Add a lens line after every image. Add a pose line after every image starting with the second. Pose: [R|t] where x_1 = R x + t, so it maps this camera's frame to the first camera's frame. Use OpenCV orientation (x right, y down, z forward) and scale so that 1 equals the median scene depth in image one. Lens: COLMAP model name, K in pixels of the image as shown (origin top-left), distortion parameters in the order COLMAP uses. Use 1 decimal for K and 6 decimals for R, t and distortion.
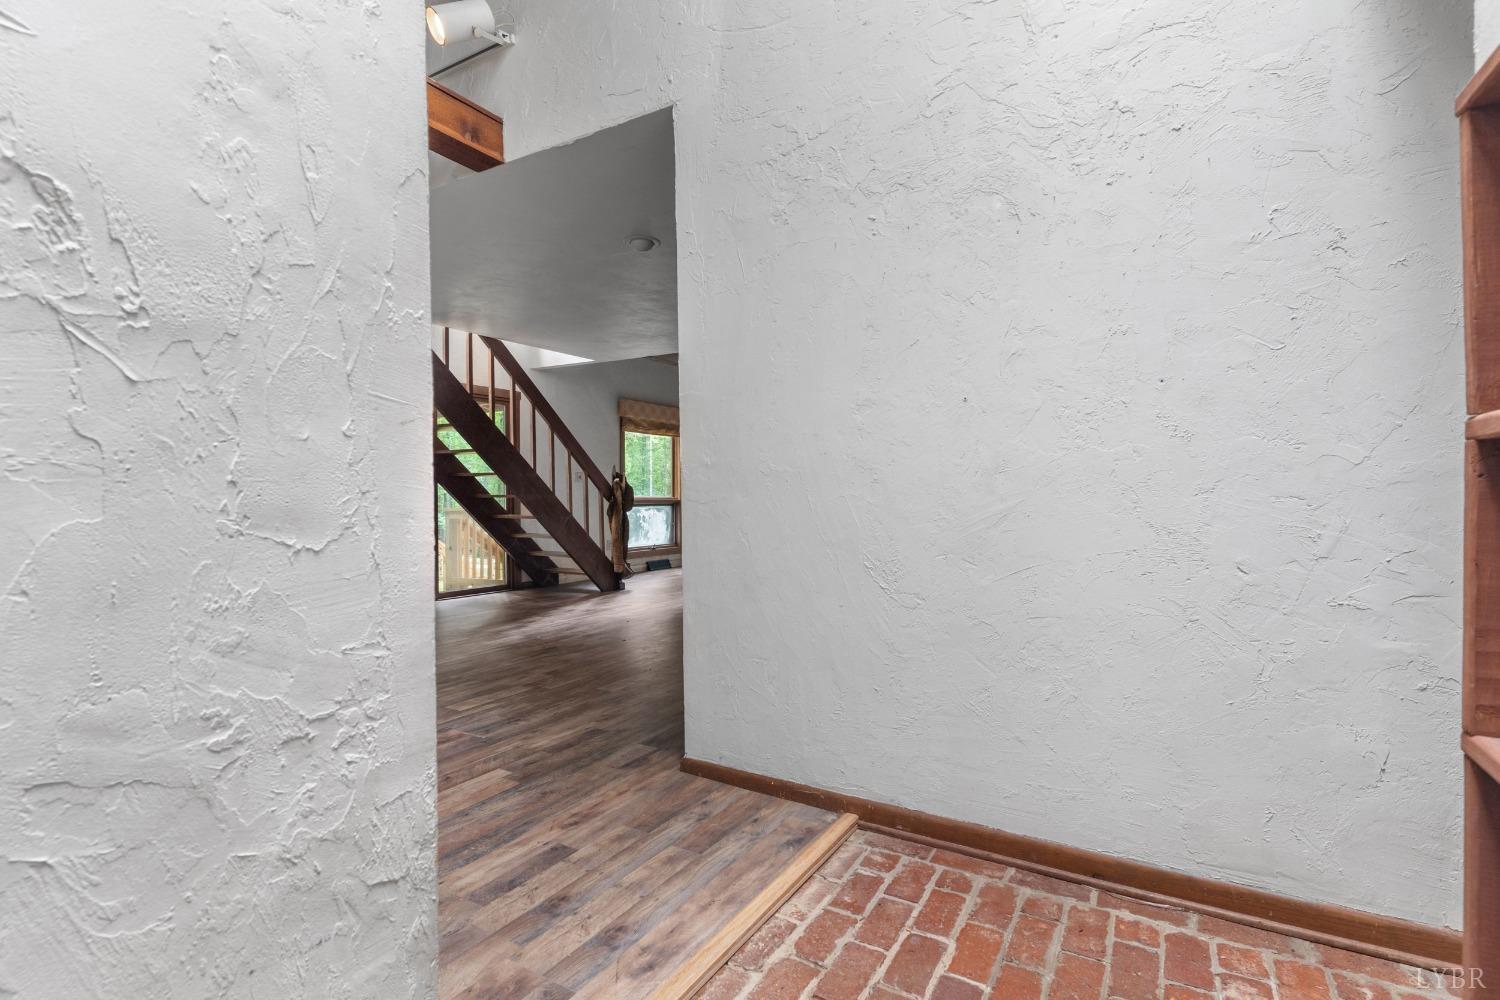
lens RADIAL K [[721.7, 0, 744.0], [0, 721.7, 503.6], [0, 0, 1]] dist [0.002051, 0.000739]
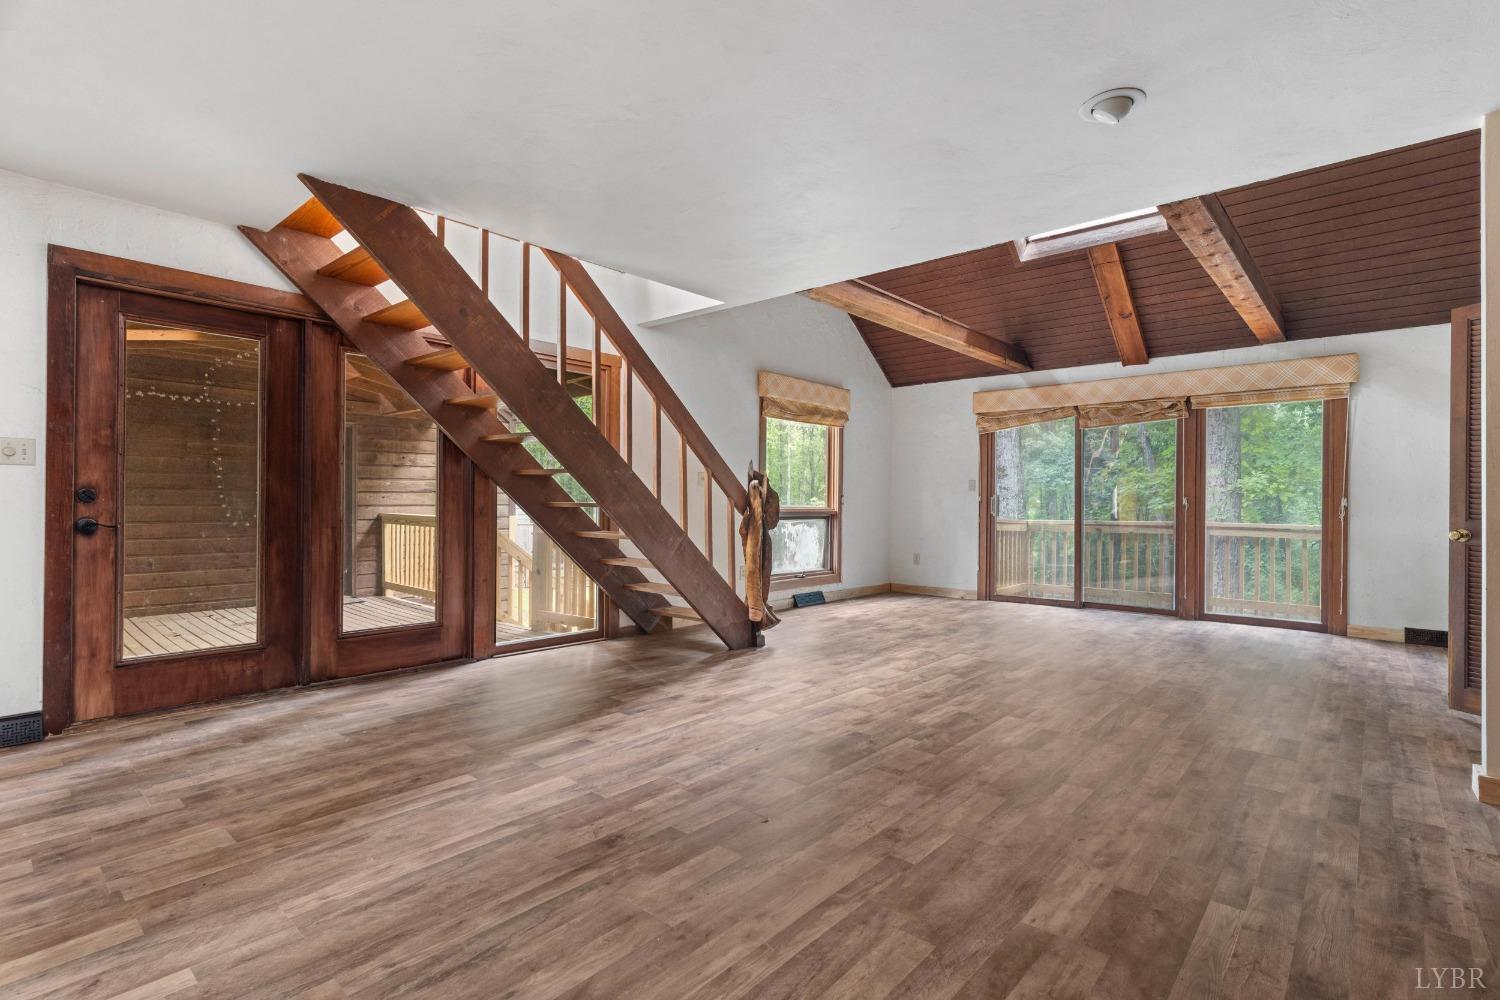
lens RADIAL K [[721.7, 0, 747.1], [0, 721.7, 501.3], [0, 0, 1]] dist [0.002051, 0.000739]
pose [[0.983210, 0.008901, -0.182261, -0.060996], [-0.011518, 0.999845, -0.013307, -0.006050], [0.182114, 0.015182, 0.983160, 0.340044]]
